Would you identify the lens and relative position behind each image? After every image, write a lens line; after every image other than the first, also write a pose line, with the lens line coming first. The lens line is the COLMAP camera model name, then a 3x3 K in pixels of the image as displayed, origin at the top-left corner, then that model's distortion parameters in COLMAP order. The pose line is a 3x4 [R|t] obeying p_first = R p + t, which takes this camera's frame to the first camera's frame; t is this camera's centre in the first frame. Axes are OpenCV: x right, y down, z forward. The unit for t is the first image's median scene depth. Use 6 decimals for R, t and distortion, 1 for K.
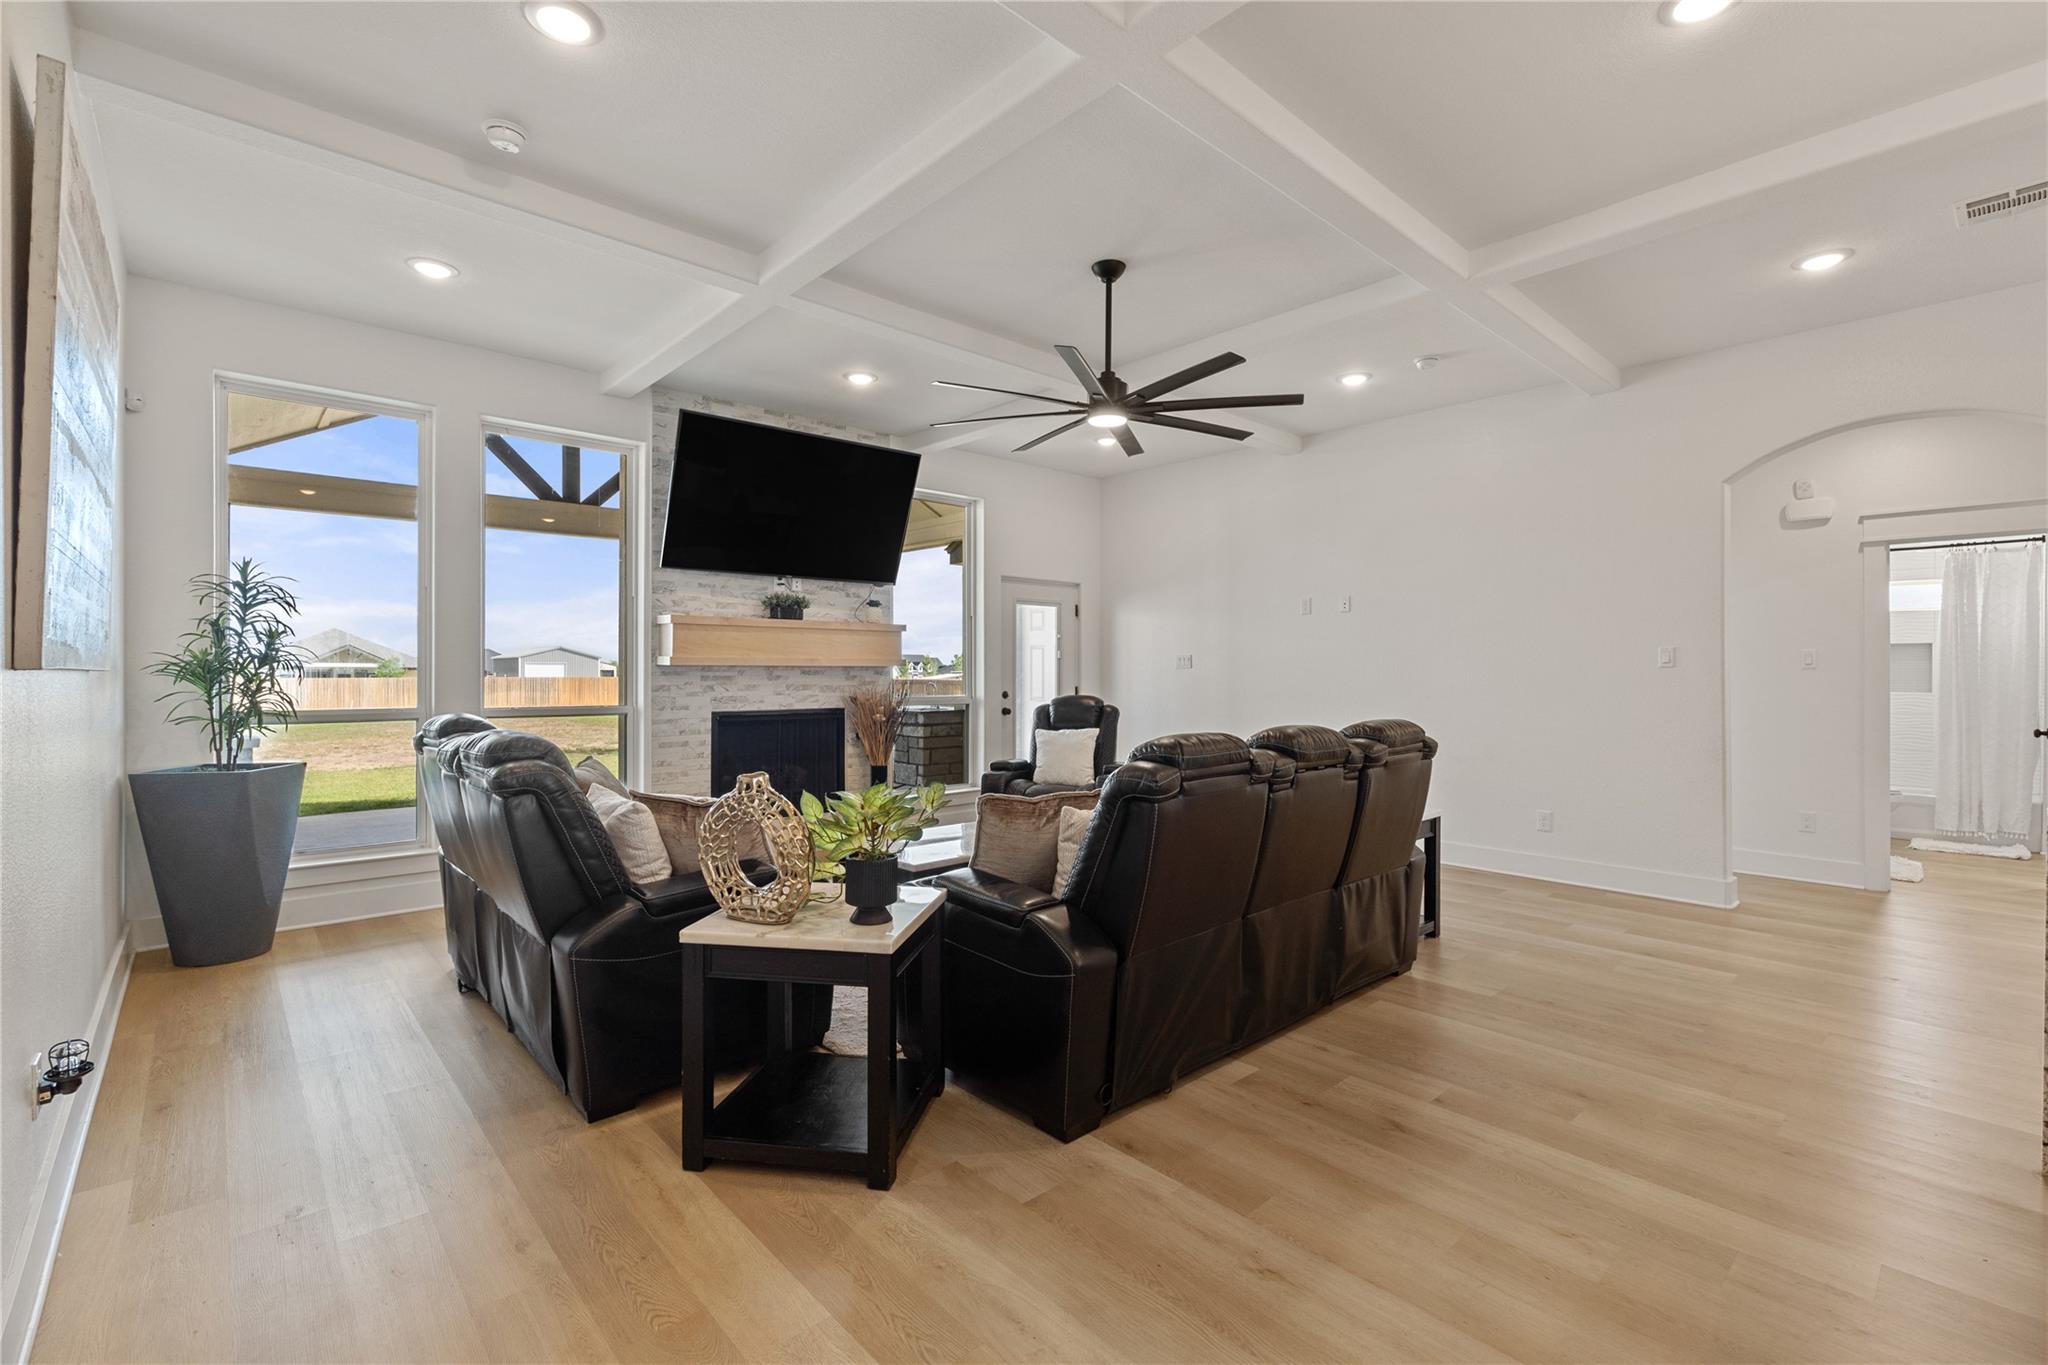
lens RADIAL K [[892.7, 0, 1024.9], [0, 892.7, 670.5], [0, 0, 1]] dist [-0.000563, 0.000092]
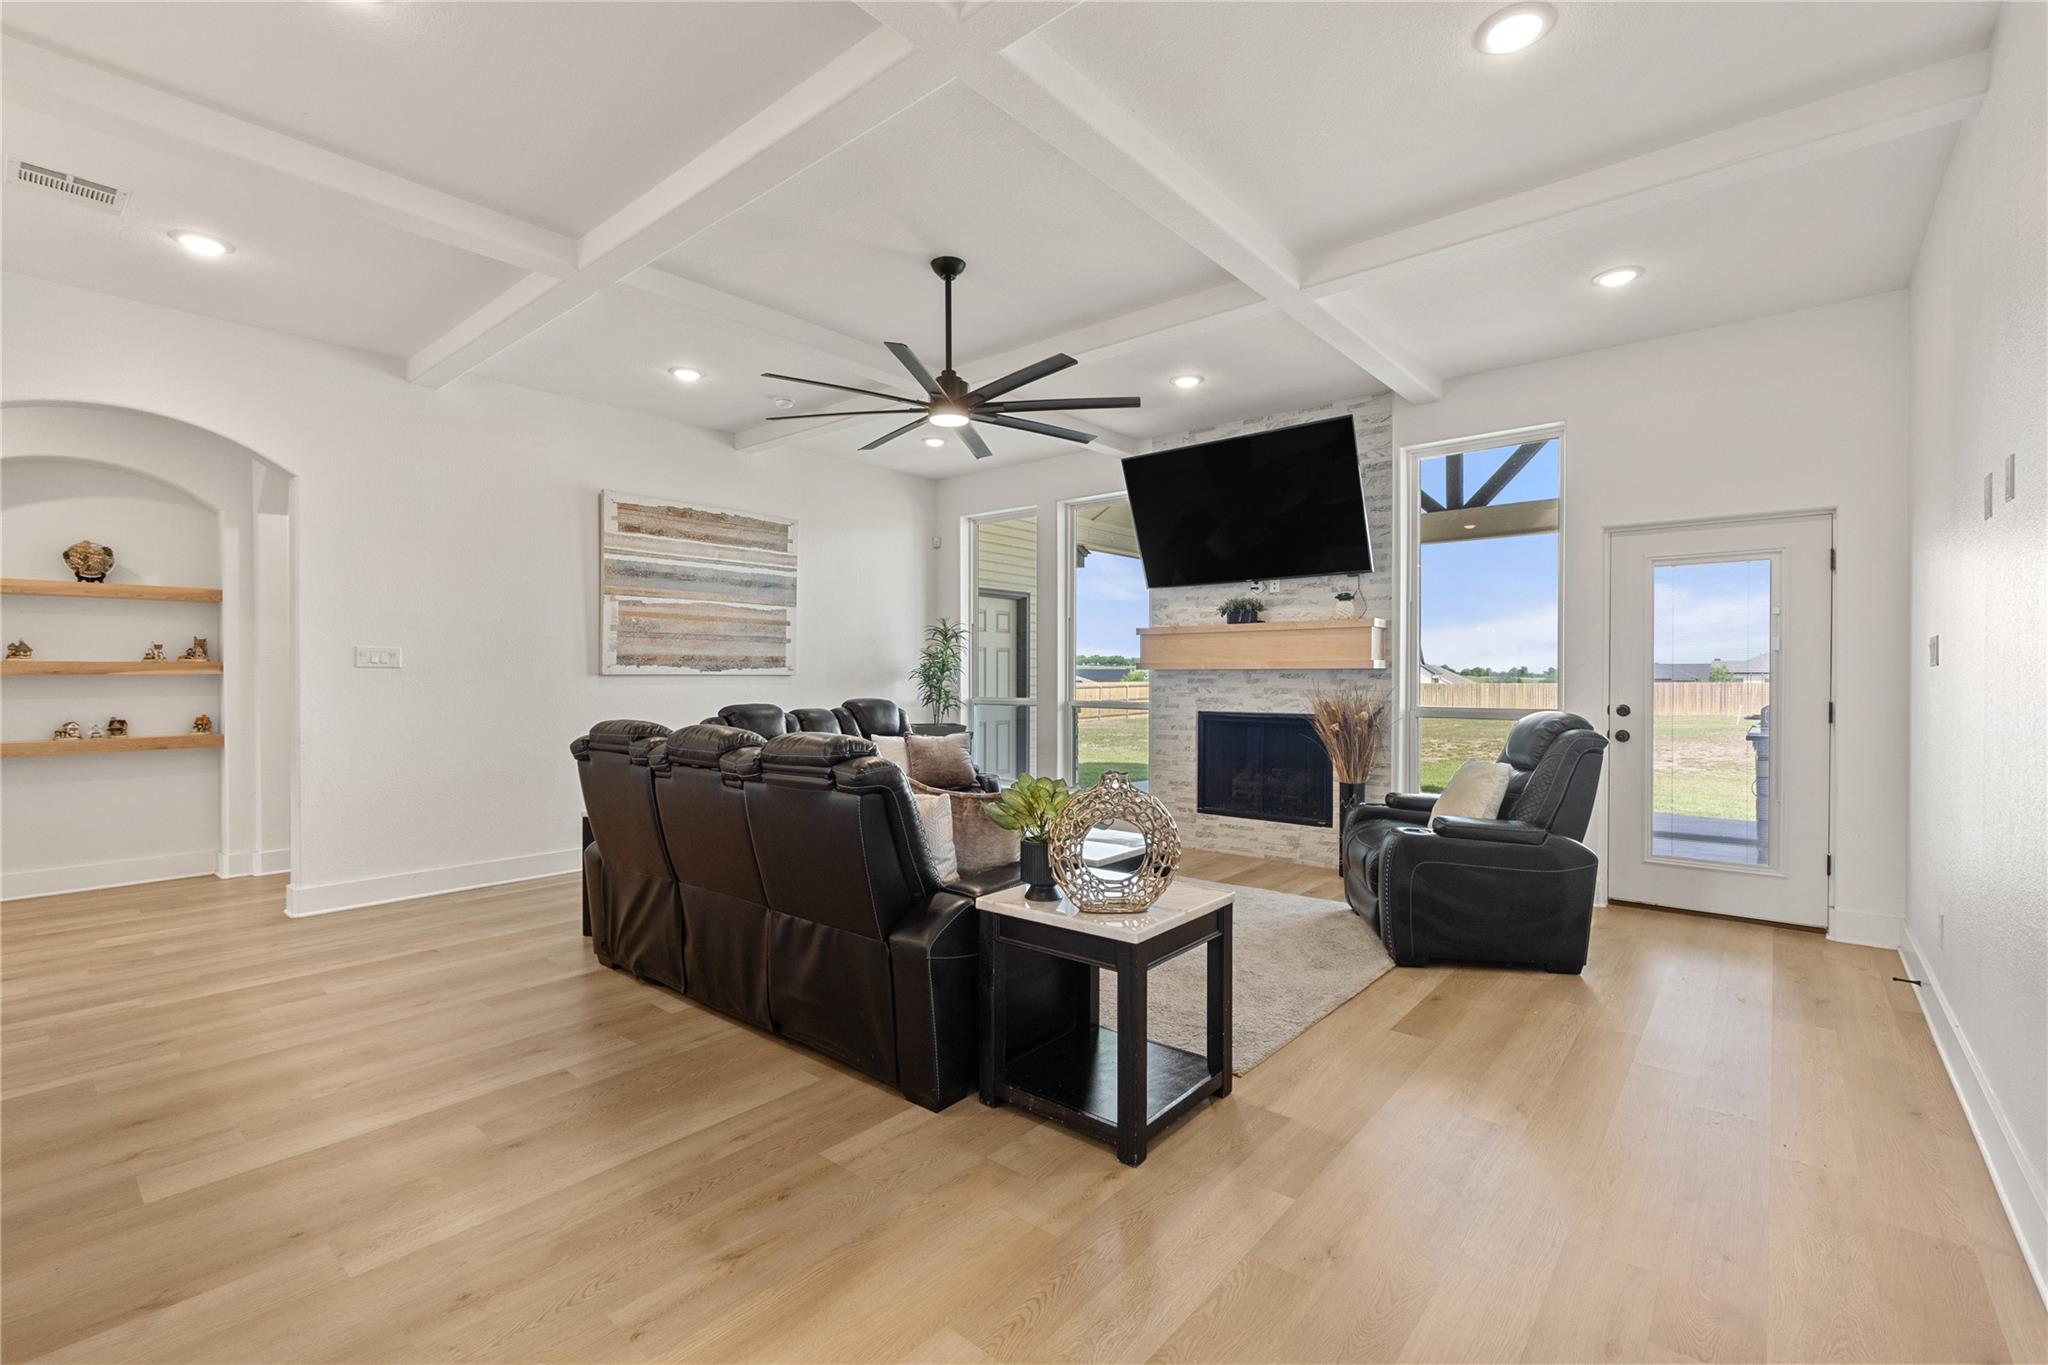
lens RADIAL K [[902.1, 0, 1026.0], [0, 902.1, 656.7], [0, 0, 1]] dist [-0.000751, 0.000028]
pose [[0.130969, -0.022718, -0.991126, 0.765793], [0.000331, 0.999738, -0.022872, 0.004335], [0.991386, 0.002667, 0.130942, 0.665770]]
